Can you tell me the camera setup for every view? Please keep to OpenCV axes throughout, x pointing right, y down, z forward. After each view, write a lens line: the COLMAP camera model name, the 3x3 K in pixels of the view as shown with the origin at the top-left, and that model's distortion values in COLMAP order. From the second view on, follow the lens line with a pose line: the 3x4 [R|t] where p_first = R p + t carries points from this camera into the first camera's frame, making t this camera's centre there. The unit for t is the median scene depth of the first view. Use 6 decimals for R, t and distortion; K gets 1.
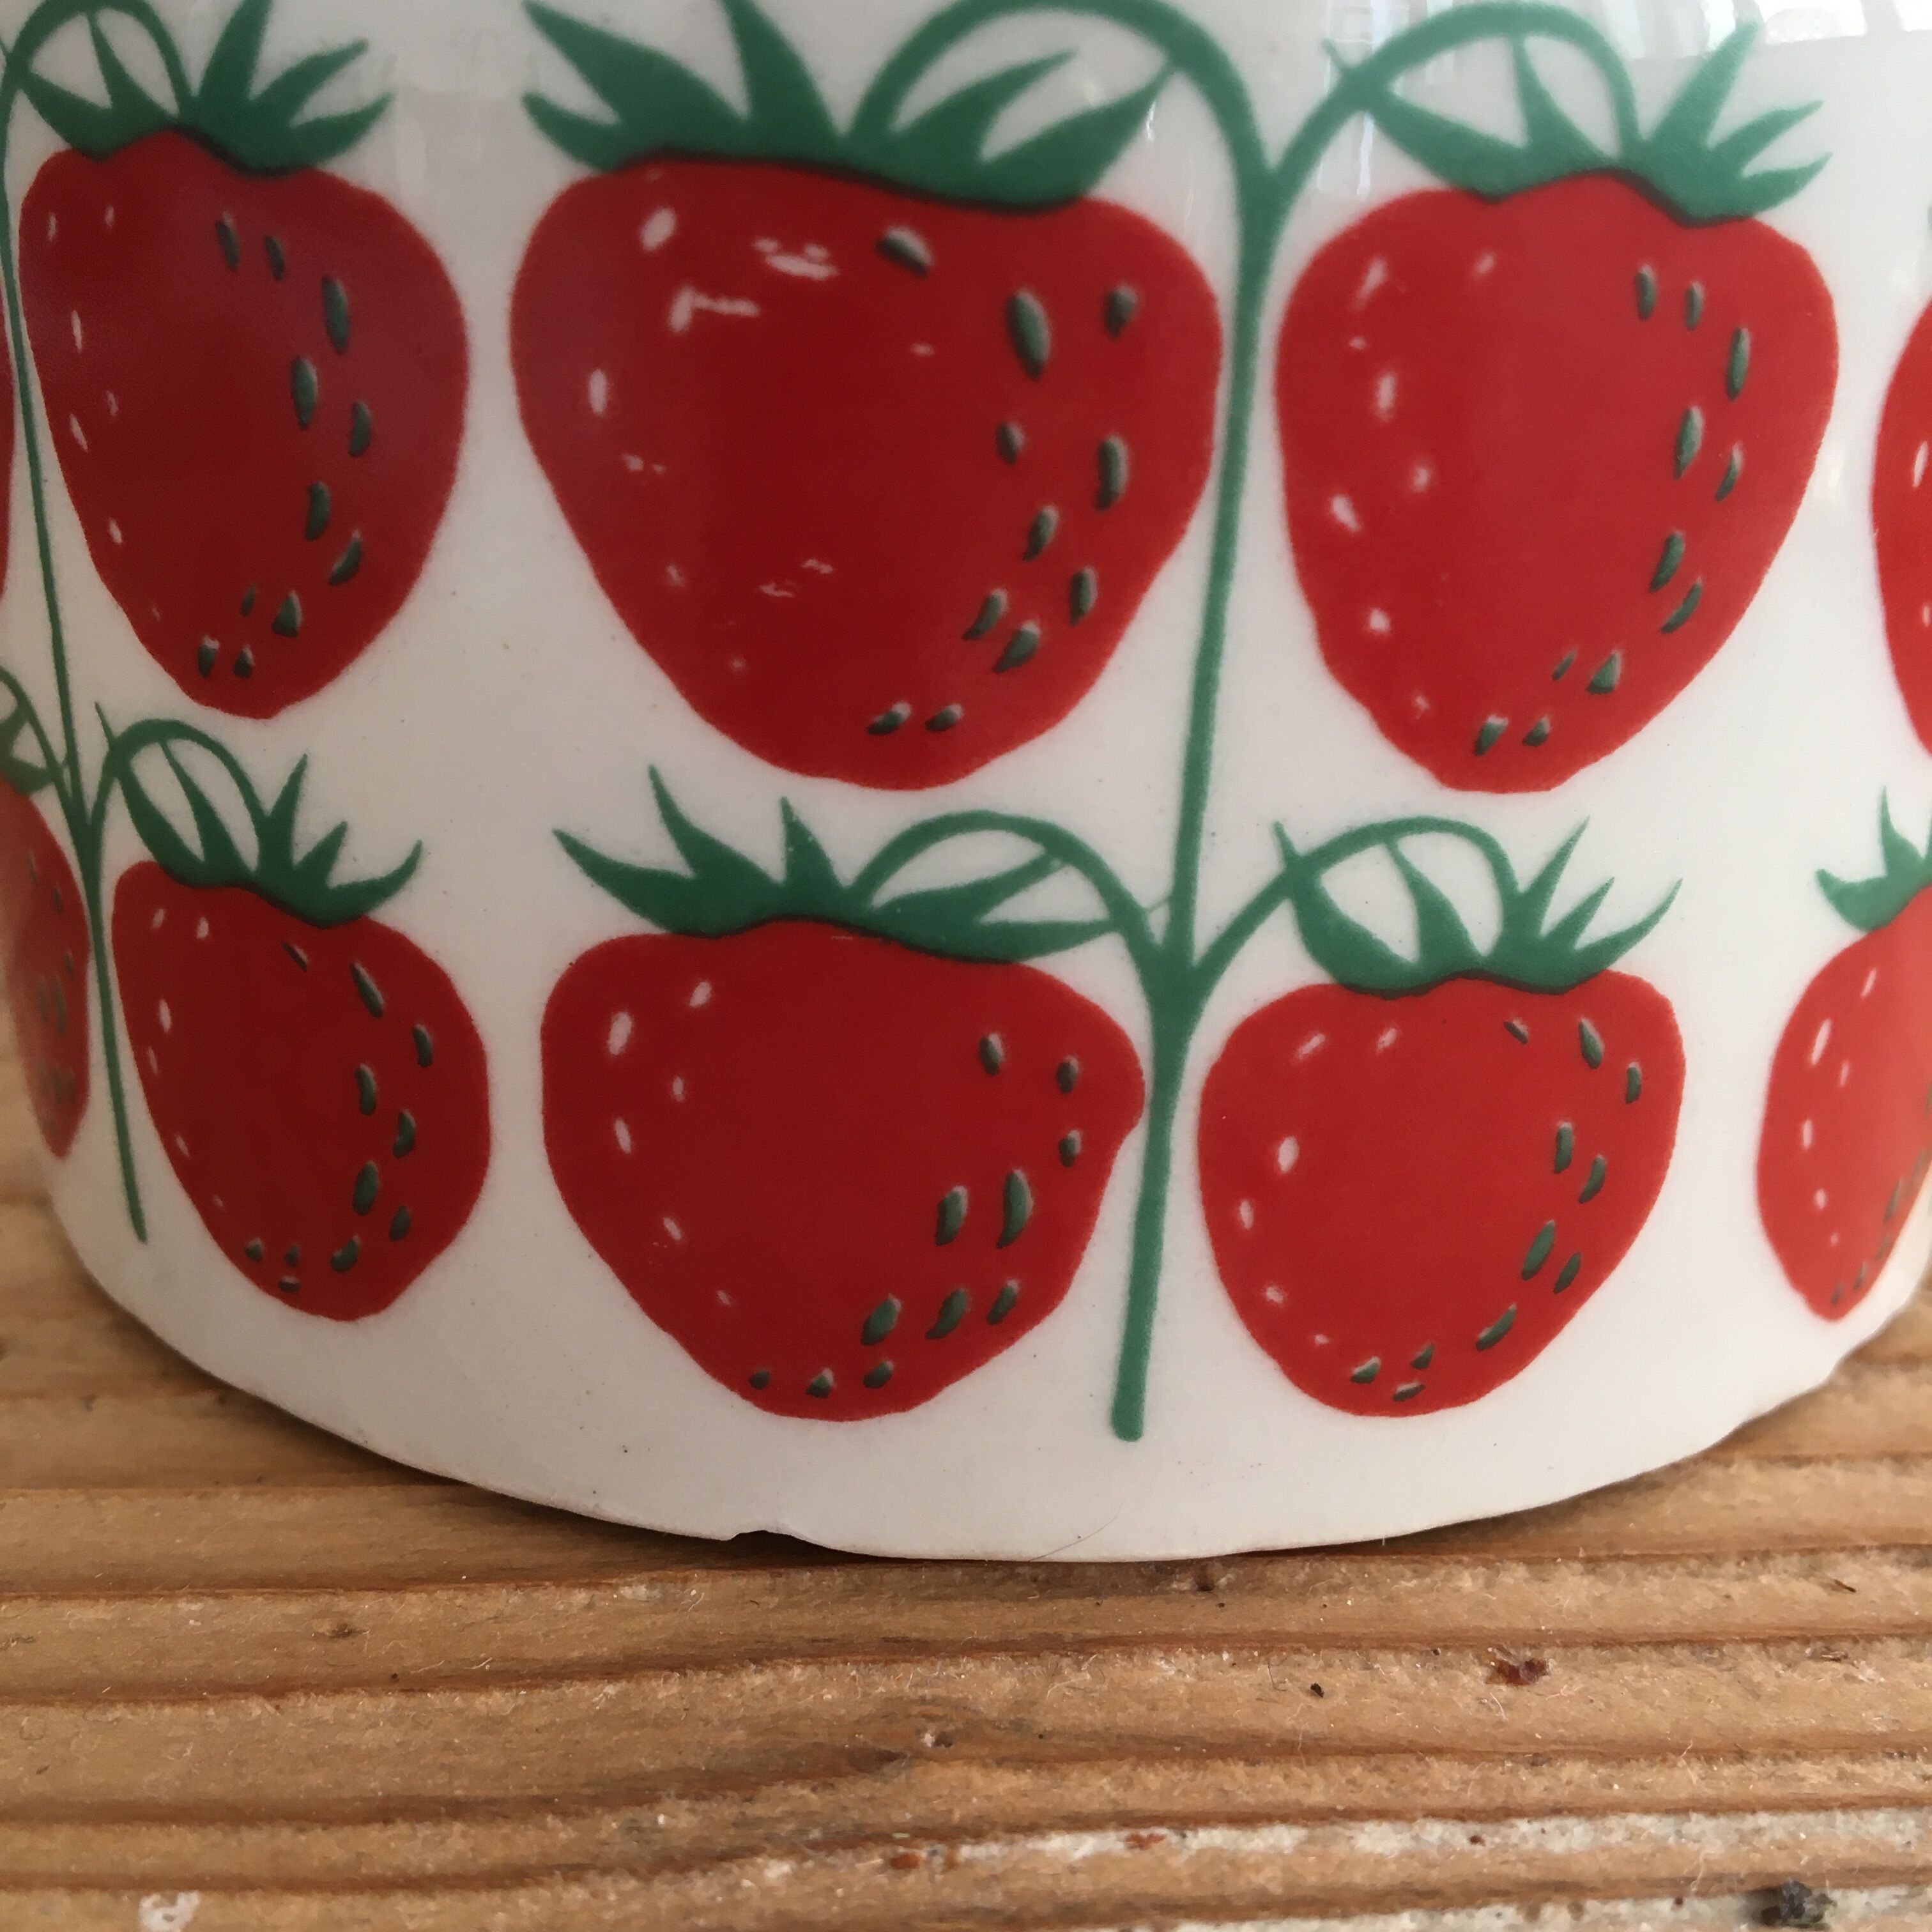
lens RADIAL K [[2247.1, 0, 966.0], [0, 2247.1, 966.0], [0, 0, 1]] dist [0.114017, -0.329746]
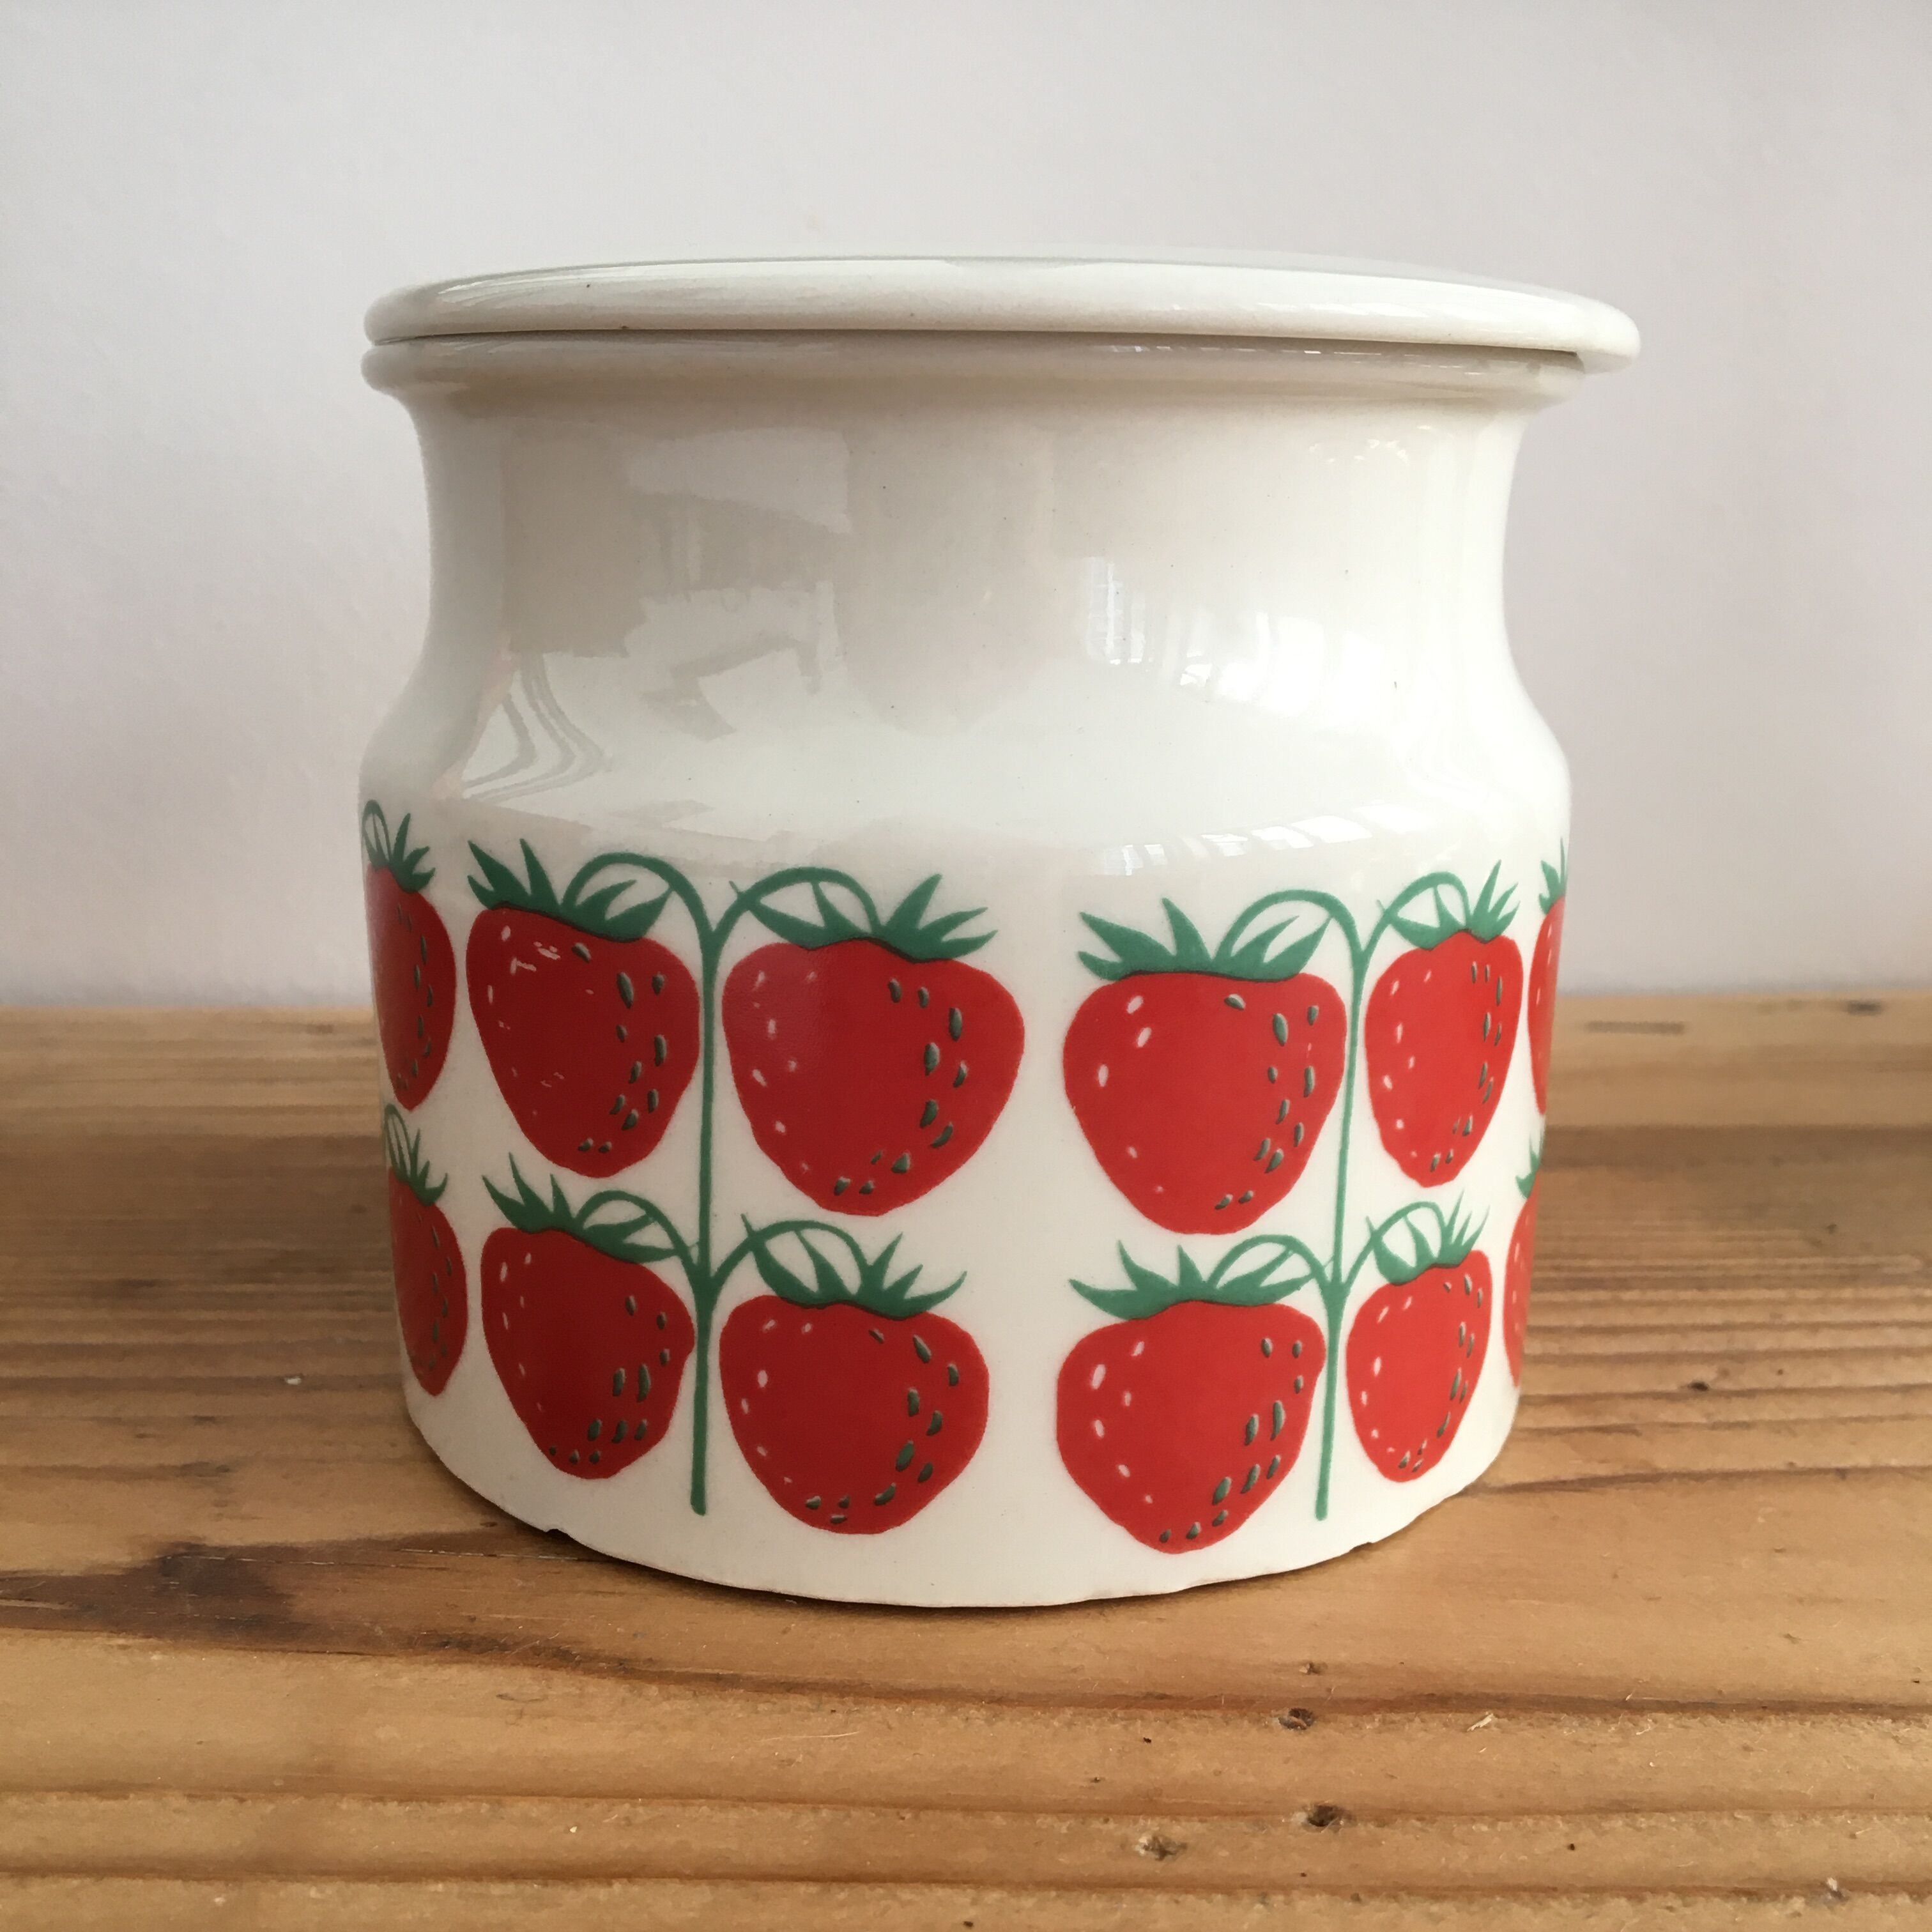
lens RADIAL K [[2247.1, 0, 966.0], [0, 2247.1, 966.0], [0, 0, 1]] dist [0.114017, -0.329746]
pose [[0.893093, 0.083649, -0.442027, 1.227183], [-0.141851, 0.984800, -0.100240, -0.109593], [0.426923, 0.152225, 0.891383, -0.826433]]
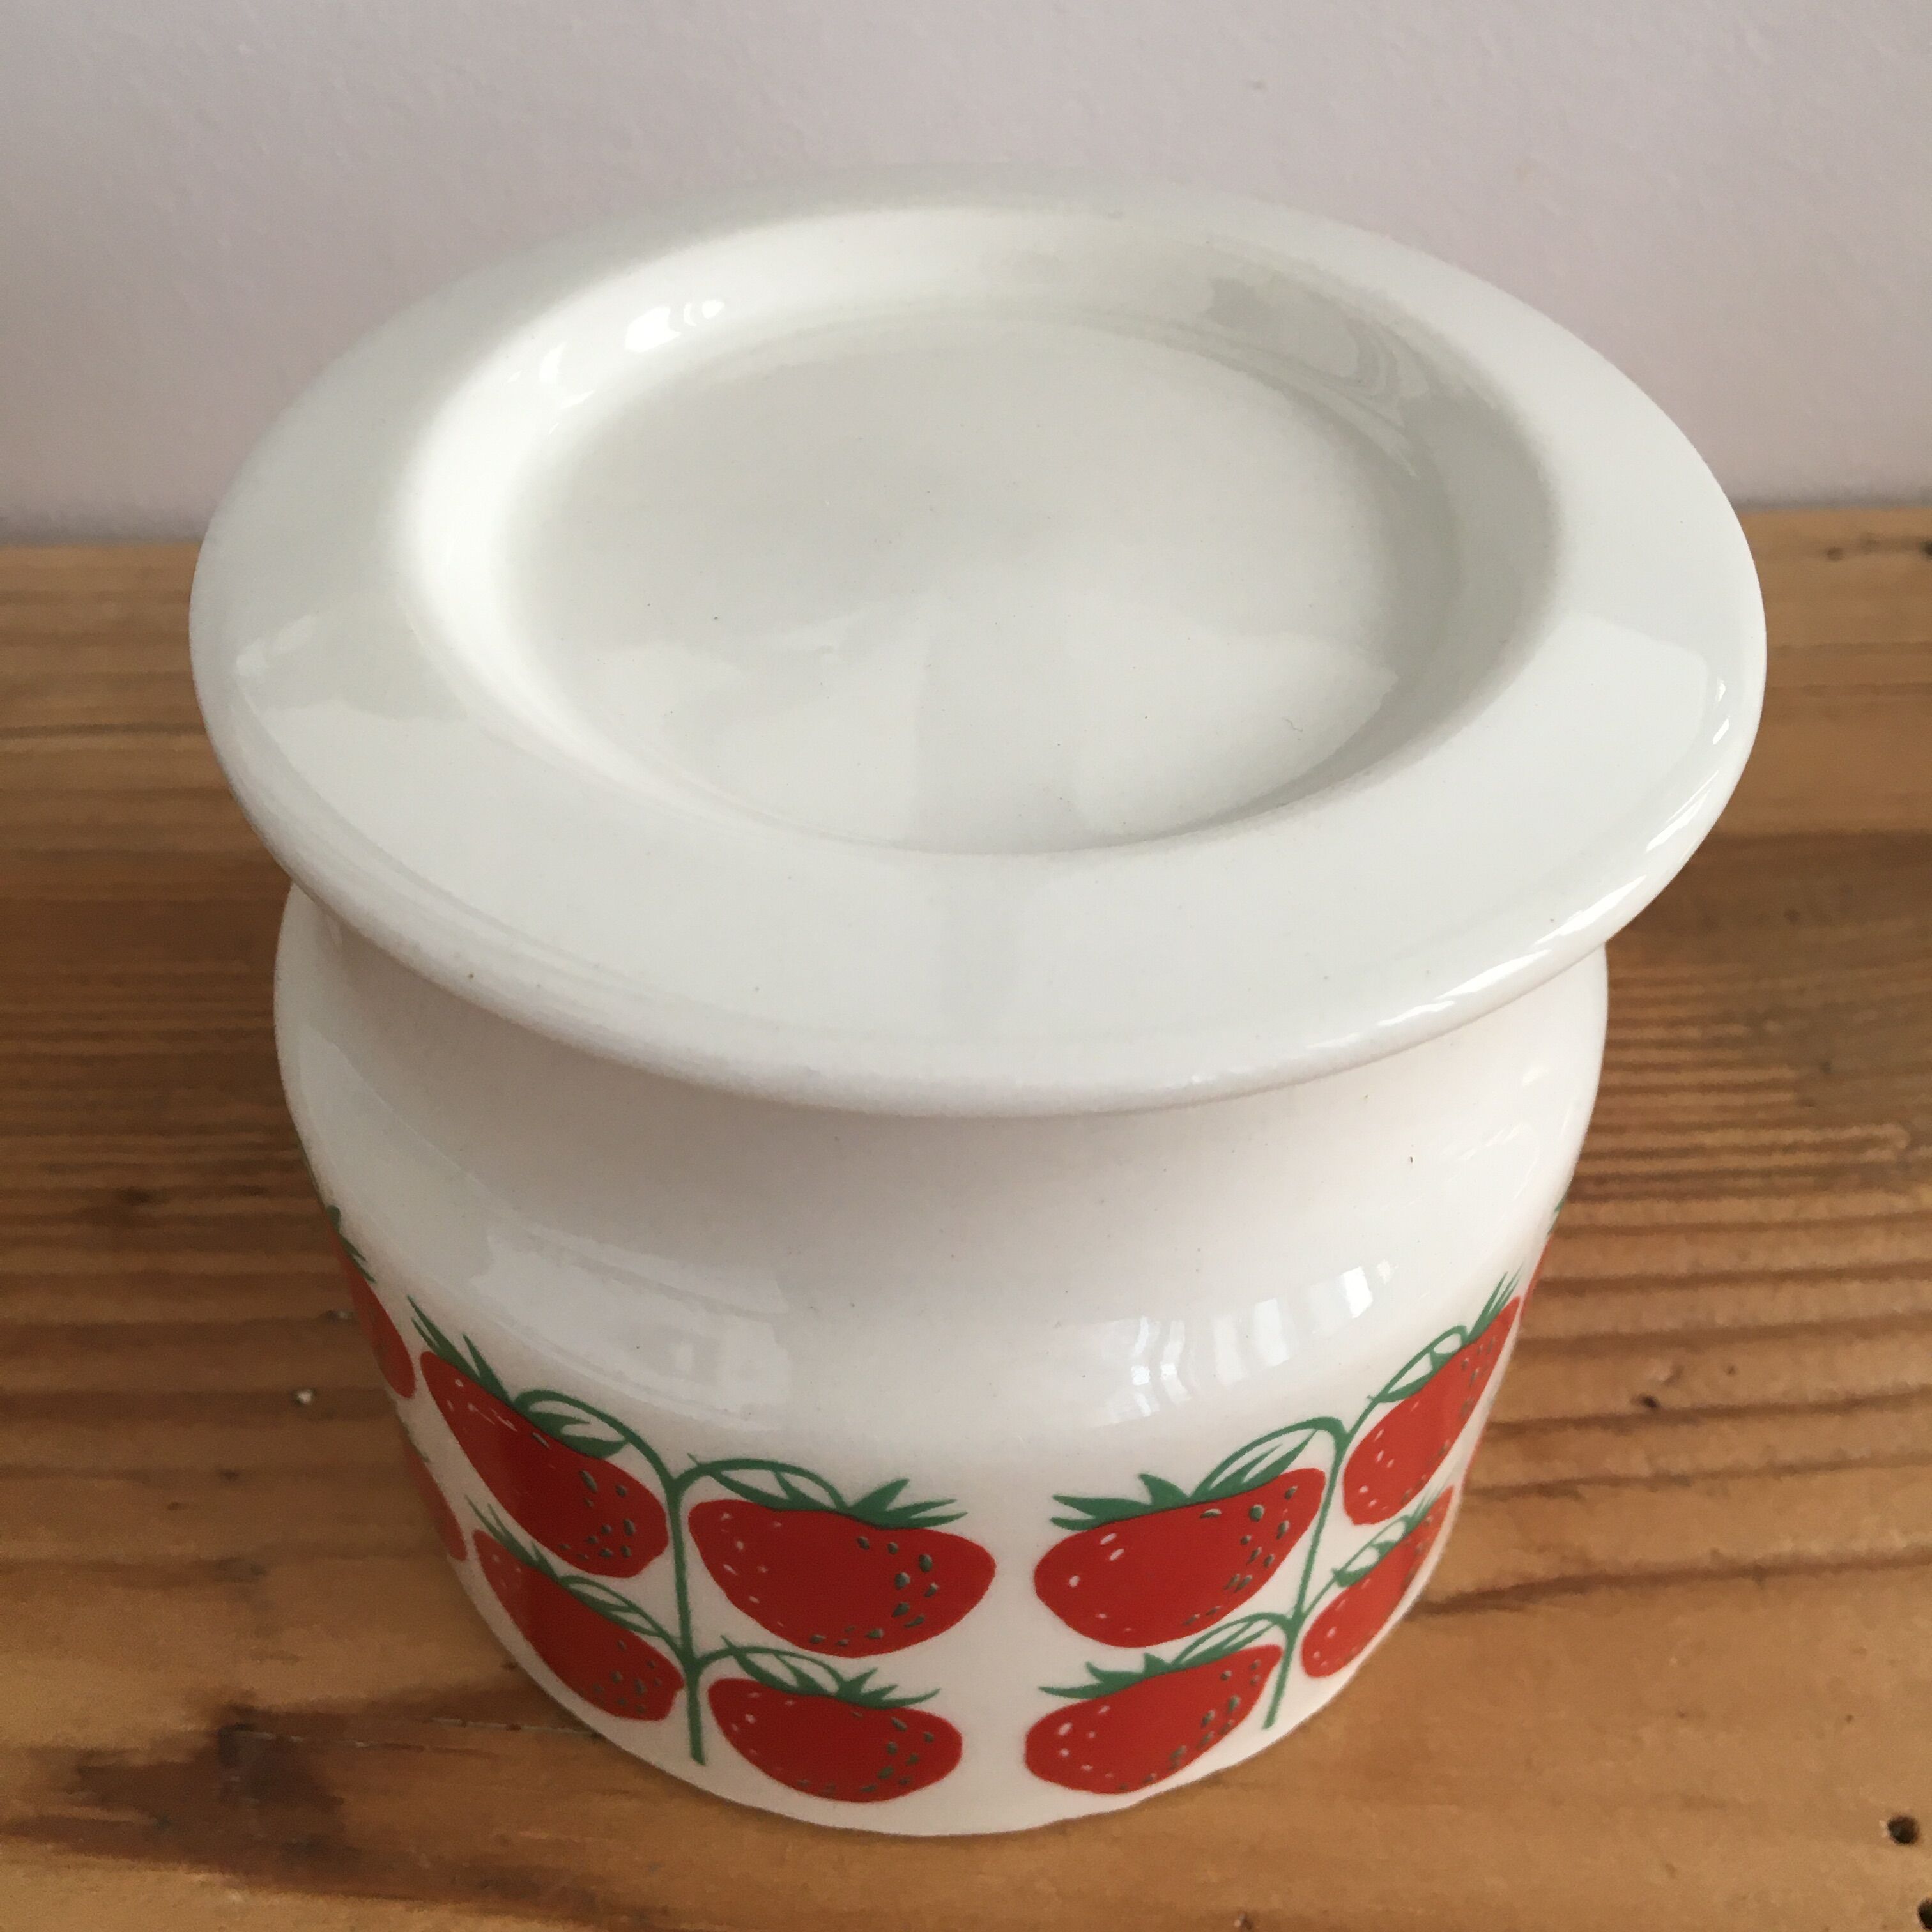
lens RADIAL K [[2247.1, 0, 966.0], [0, 2247.1, 966.0], [0, 0, 1]] dist [0.114017, -0.329746]
pose [[0.891954, 0.306343, -0.332523, 0.868145], [-0.138486, 0.885230, 0.444061, -1.623873], [0.430395, -0.350032, 0.832008, -0.492293]]
